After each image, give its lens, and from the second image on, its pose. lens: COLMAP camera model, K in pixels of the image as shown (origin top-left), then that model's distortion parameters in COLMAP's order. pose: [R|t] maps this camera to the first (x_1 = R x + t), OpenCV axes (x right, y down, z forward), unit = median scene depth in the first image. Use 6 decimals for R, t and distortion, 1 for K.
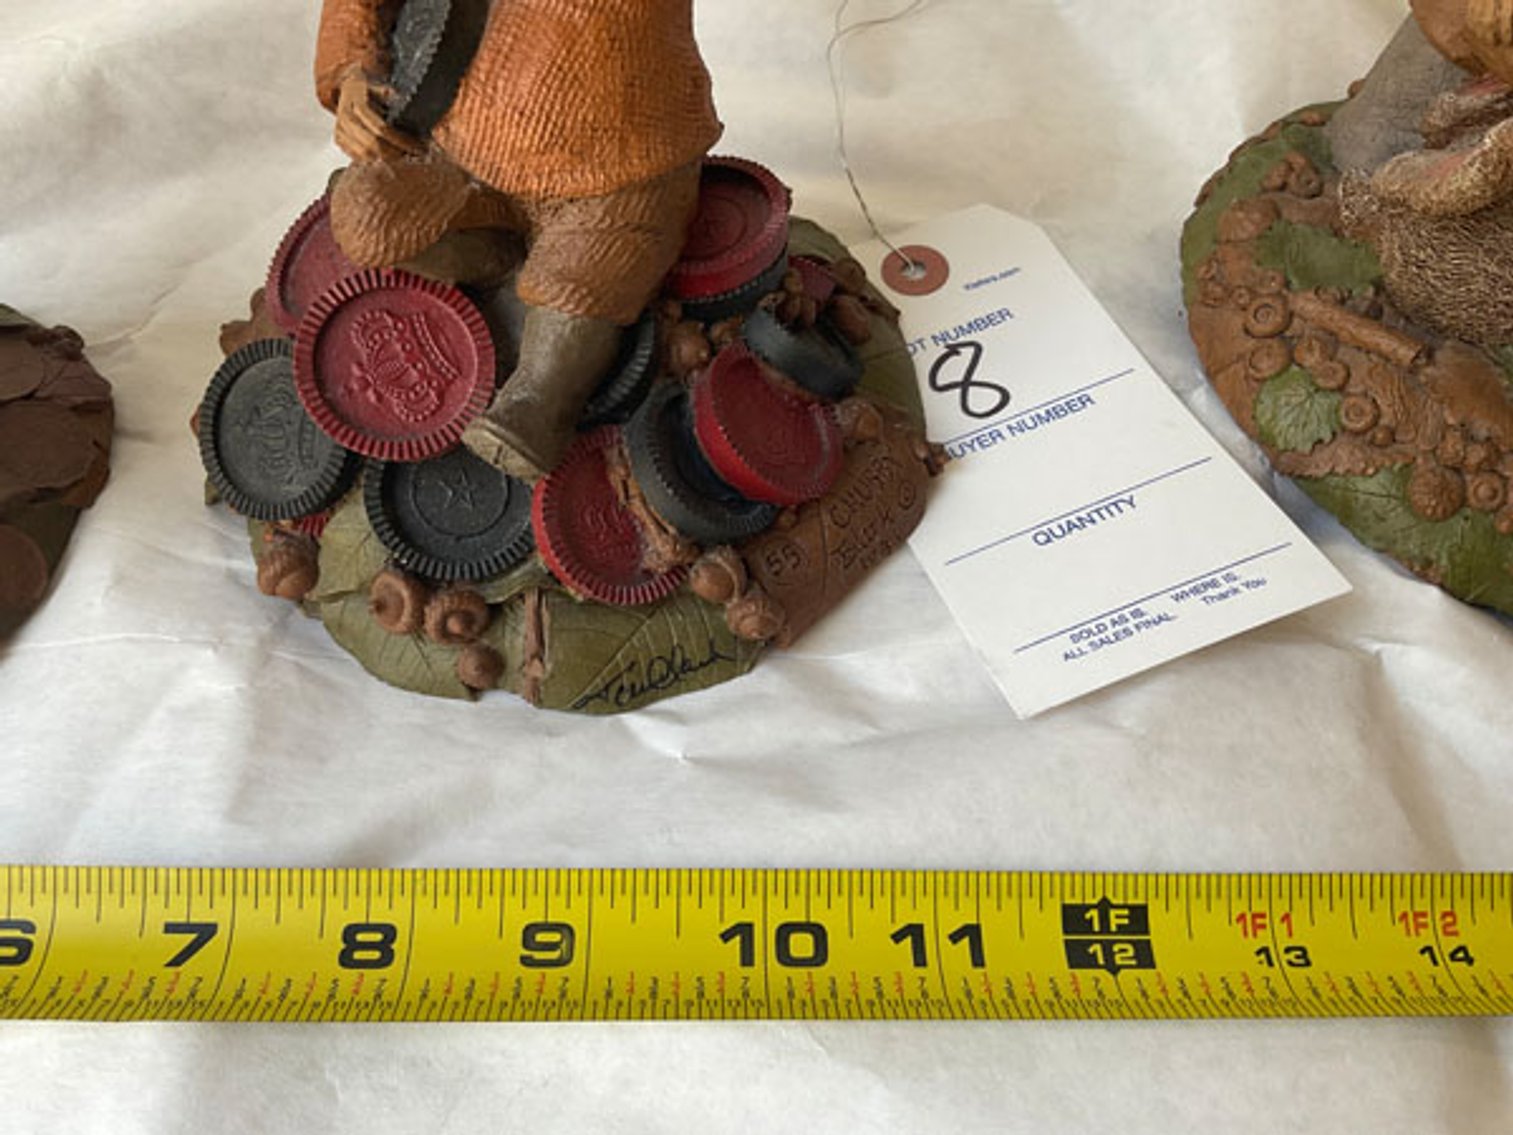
lens RADIAL K [[1228.9, 0, 758.8], [0, 1228.9, 572.0], [0, 0, 1]] dist [0.057172, -0.185243]
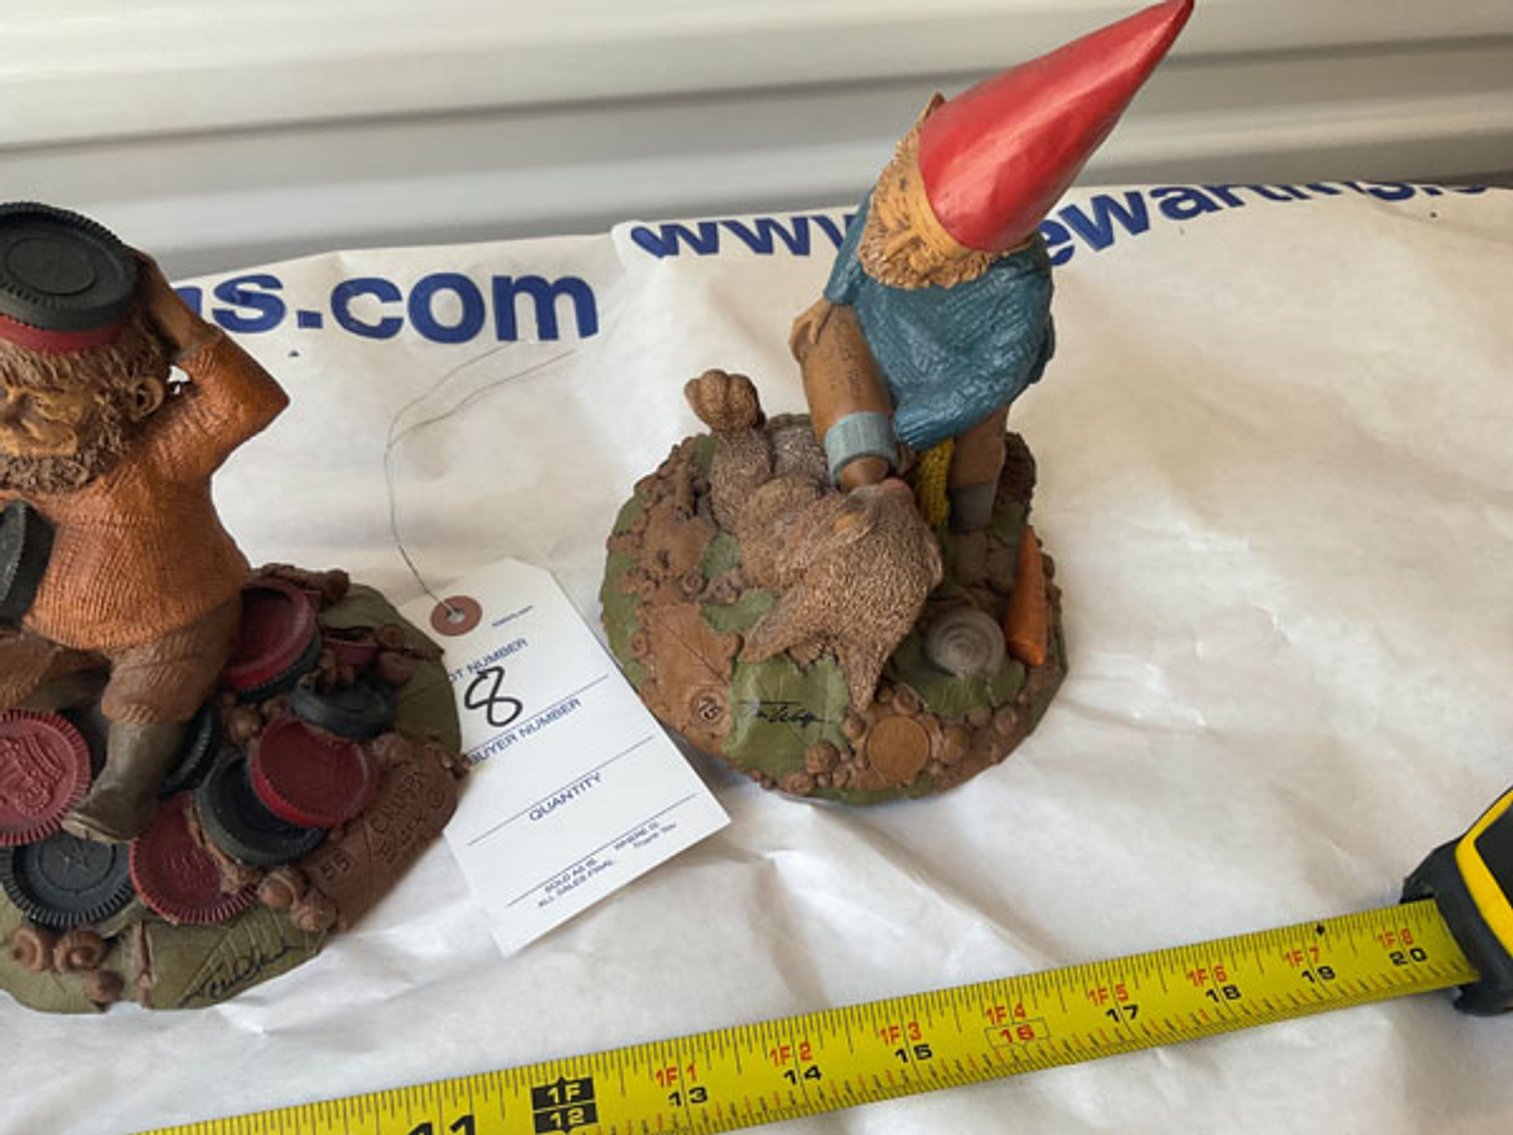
lens RADIAL K [[1242.1, 0, 757.7], [0, 1242.1, 560.6], [0, 0, 1]] dist [0.079801, -0.189549]
pose [[0.978598, -0.130660, 0.158979, 0.316308], [0.155983, 0.974891, -0.158923, -0.048343], [-0.134222, 0.180320, 0.974407, -0.496450]]
